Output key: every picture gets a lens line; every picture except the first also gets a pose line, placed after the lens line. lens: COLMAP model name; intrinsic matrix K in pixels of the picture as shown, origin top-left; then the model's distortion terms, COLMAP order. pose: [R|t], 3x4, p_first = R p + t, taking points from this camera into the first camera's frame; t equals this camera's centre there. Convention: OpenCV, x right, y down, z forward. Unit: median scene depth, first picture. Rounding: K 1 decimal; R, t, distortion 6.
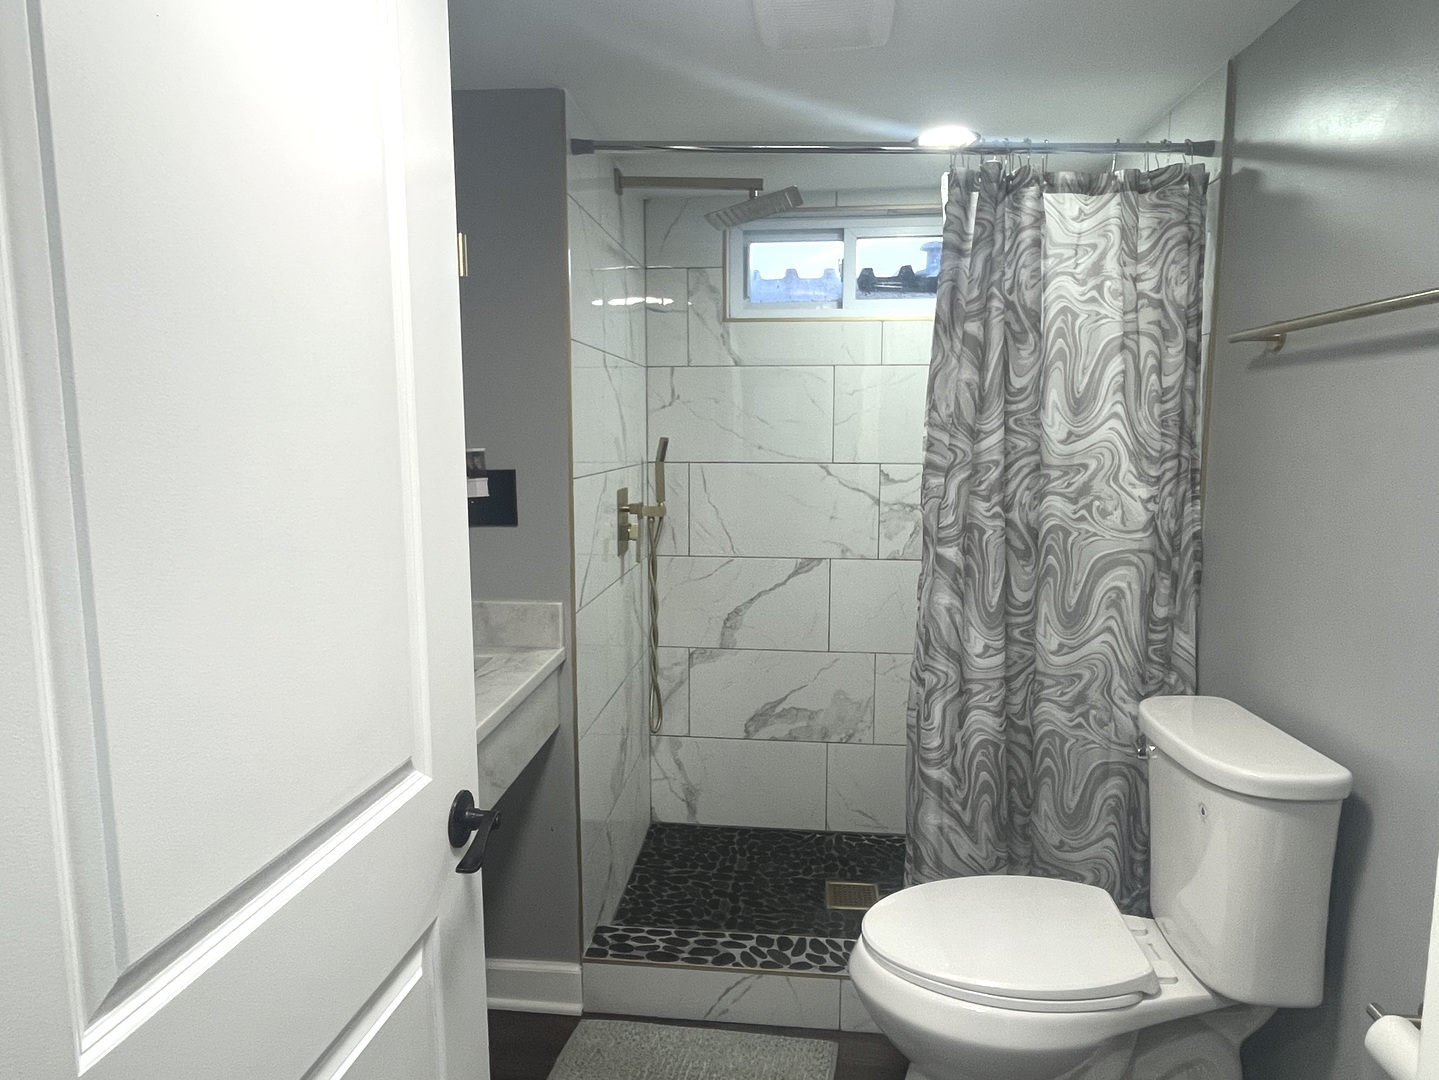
lens RADIAL K [[878.8, 0, 721.6], [0, 878.8, 538.5], [0, 0, 1]] dist [0.000516, 0.000078]
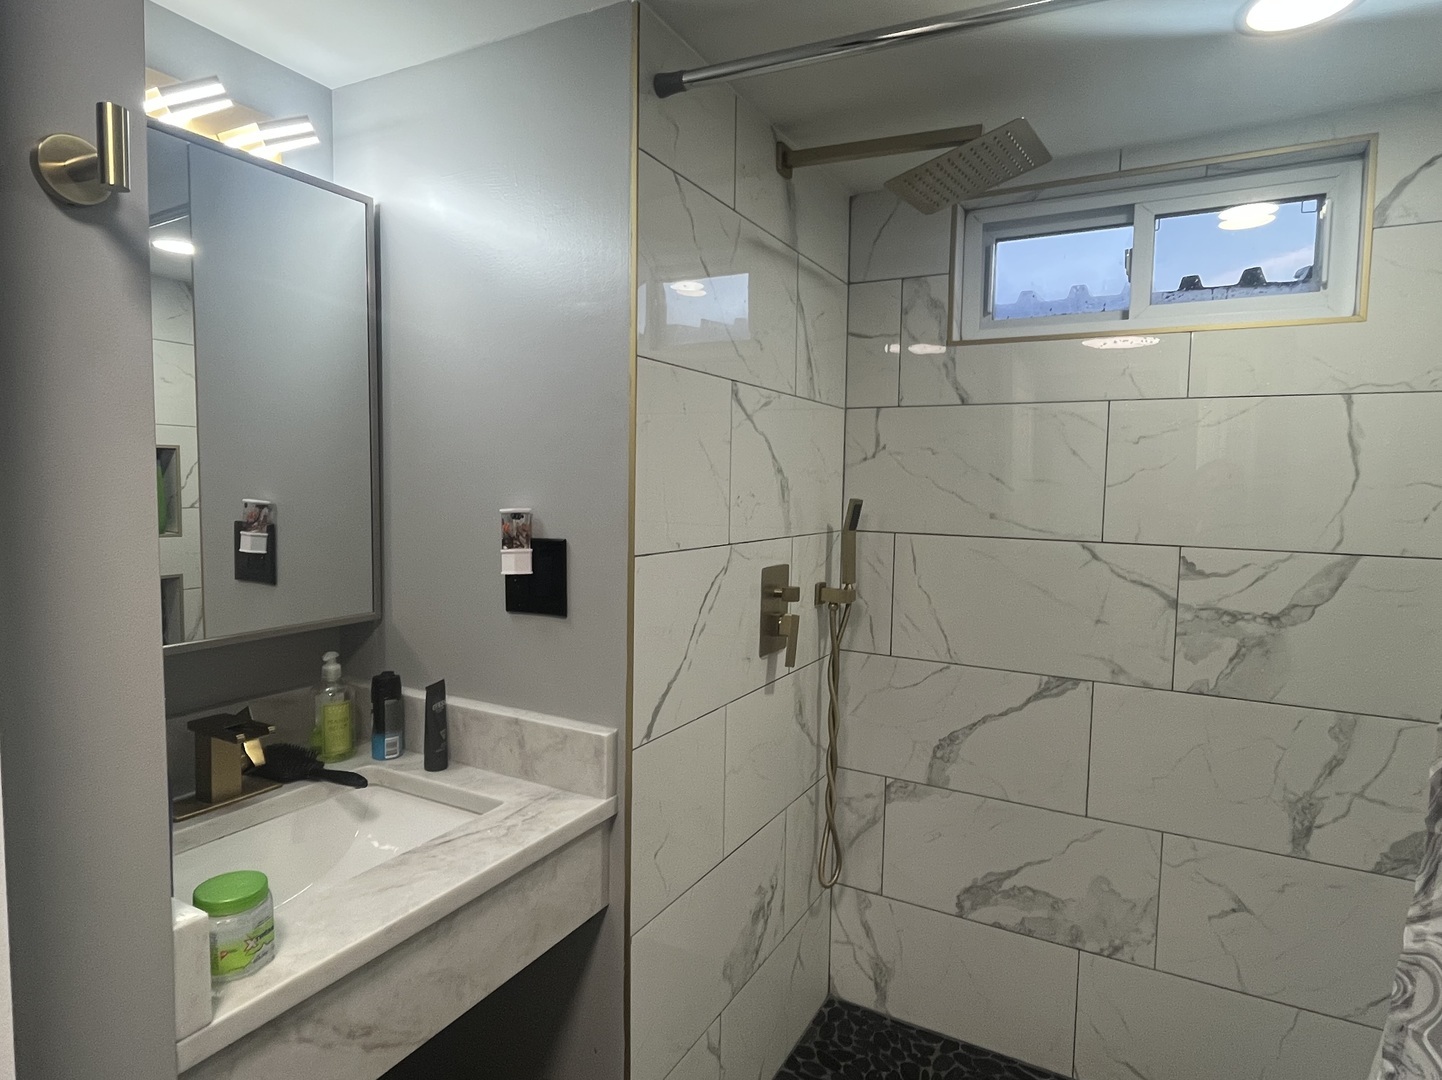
lens RADIAL K [[817.5, 0, 720.1], [0, 817.5, 539.0], [0, 0, 1]] dist [-0.001490, -0.000478]
pose [[0.922396, 0.044112, -0.383718, 0.094751], [-0.067445, 0.996589, -0.047560, -0.037526], [0.380311, 0.069749, 0.922225, 0.293894]]
